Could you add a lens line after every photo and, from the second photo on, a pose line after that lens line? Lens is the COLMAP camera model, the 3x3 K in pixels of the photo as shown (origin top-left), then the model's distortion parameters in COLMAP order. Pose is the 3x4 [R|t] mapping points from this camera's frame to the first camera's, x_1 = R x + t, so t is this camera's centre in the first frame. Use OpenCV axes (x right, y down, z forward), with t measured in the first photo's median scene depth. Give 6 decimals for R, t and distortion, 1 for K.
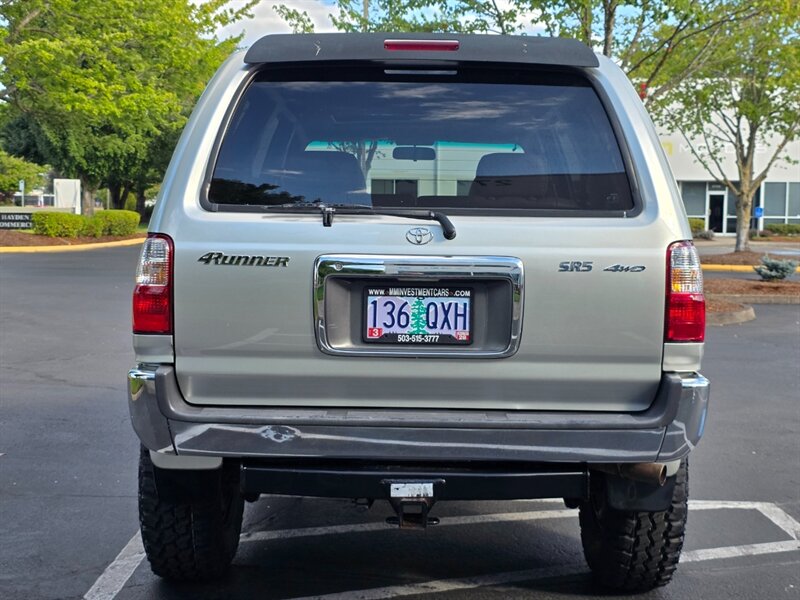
lens RADIAL K [[1143.2, 0, 396.6], [0, 1143.2, 298.7], [0, 0, 1]] dist [0.233031, -0.834016]
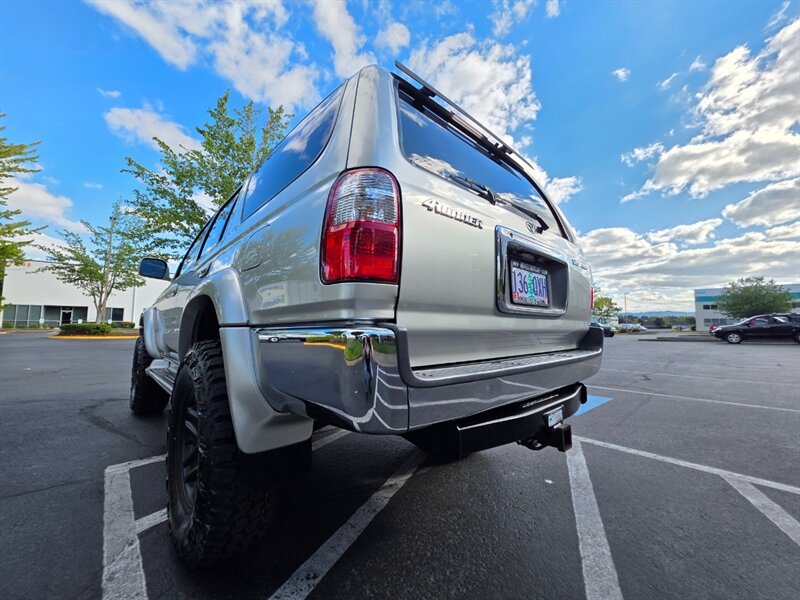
lens RADIAL K [[317.7, 0, 400.0], [0, 317.7, 300.0], [0, 0, 1]] dist [0.004341, -0.000169]
pose [[0.728597, 0.048462, 0.683226, -0.349194], [0.054163, 0.990294, -0.128003, 0.071868], [-0.682798, 0.130268, 0.718900, 0.830821]]
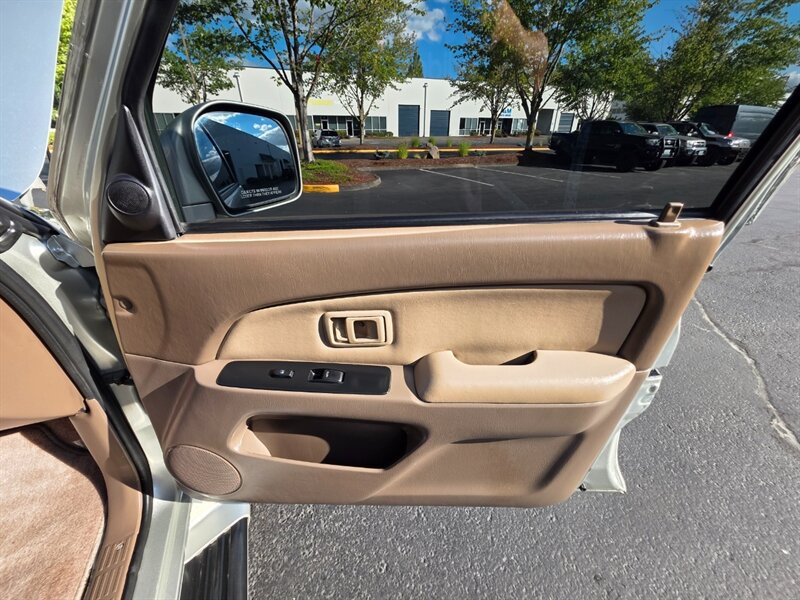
lens RADIAL K [[317.7, 0, 400.0], [0, 317.7, 300.0], [0, 0, 1]] dist [0.004341, -0.000169]
pose [[0.916033, -0.199746, 0.347828, 0.357156], [0.039950, 0.908304, 0.416399, -0.150623], [-0.399108, -0.367539, 0.840017, 1.716274]]
